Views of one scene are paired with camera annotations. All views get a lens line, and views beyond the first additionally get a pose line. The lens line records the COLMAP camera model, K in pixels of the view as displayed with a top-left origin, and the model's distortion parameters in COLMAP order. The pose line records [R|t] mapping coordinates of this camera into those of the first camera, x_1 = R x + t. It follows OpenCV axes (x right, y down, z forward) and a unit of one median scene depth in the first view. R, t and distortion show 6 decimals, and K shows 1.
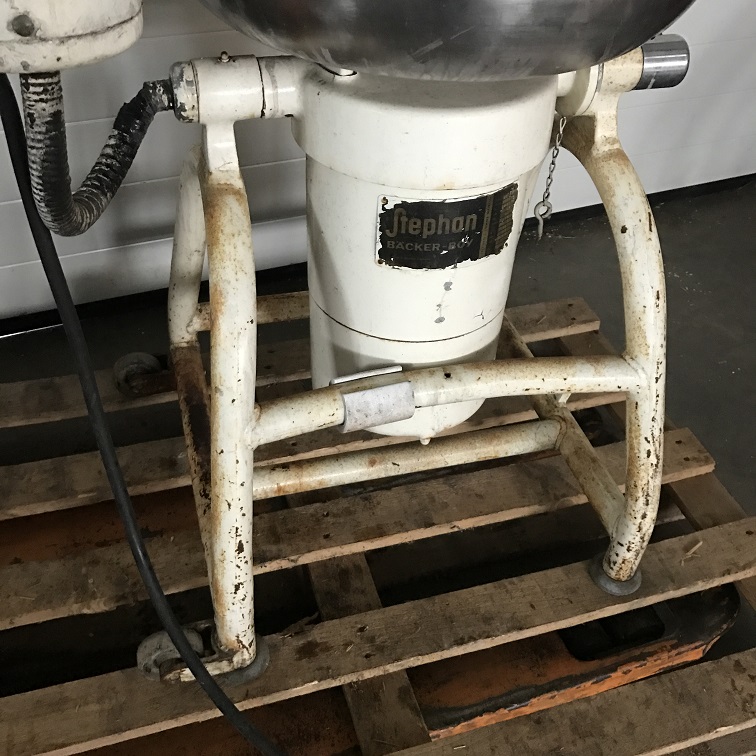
lens RADIAL K [[832.9, 0, 375.4], [0, 832.9, 374.8], [0, 0, 1]] dist [0.005140, 0.000000]
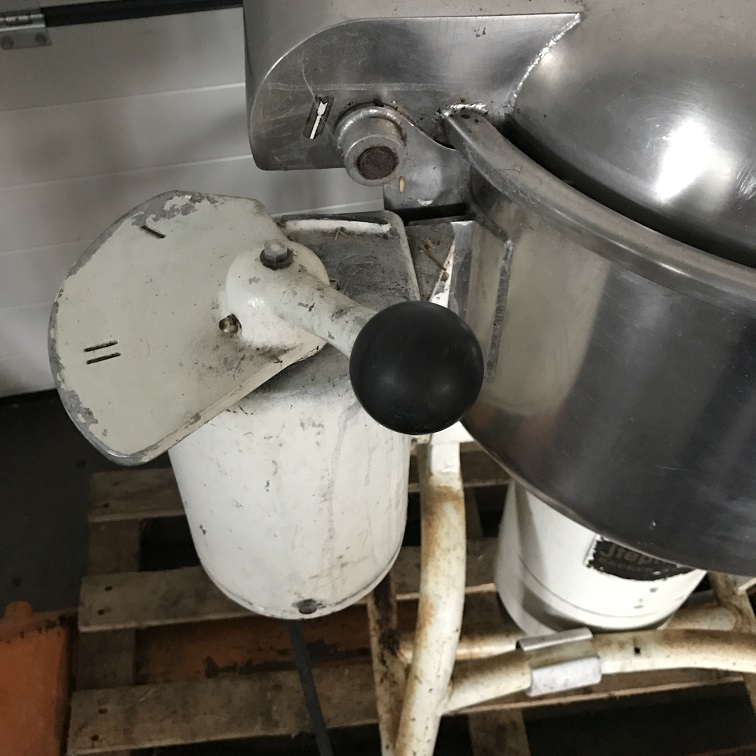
lens RADIAL K [[832.9, 0, 375.2], [0, 832.9, 381.6], [0, 0, 1]] dist [0.005140, 0.000000]
pose [[0.981904, 0.125774, -0.141585, -0.122516], [-0.092088, 0.970372, 0.223377, -0.510734], [0.165485, -0.206297, 0.964394, 0.038711]]
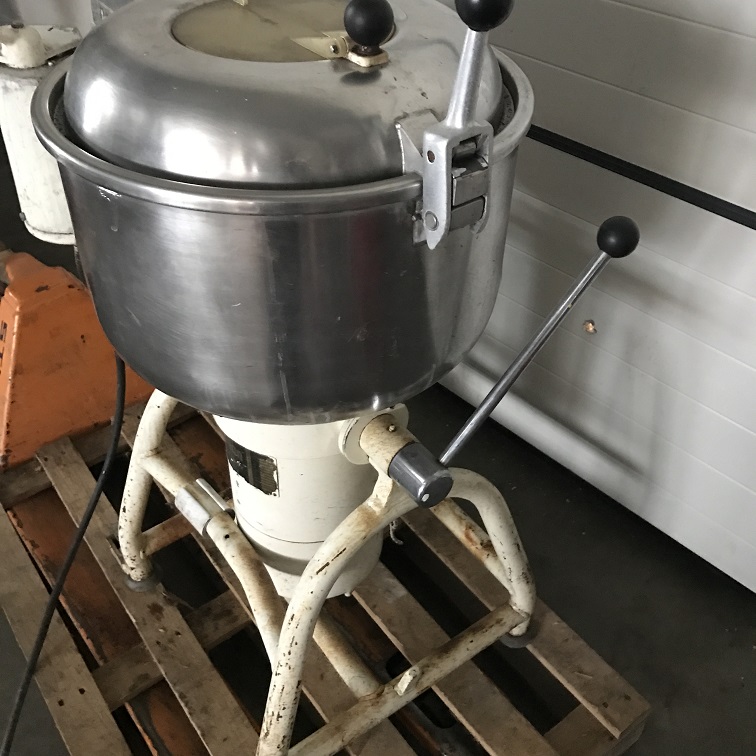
lens RADIAL K [[832.9, 0, 377.0], [0, 832.9, 380.6], [0, 0, 1]] dist [0.005140, 0.000000]
pose [[0.326030, 0.578303, -0.747844, 1.042649], [-0.597681, 0.738999, 0.310899, -0.762041], [0.732449, 0.345610, 0.586577, 0.283830]]
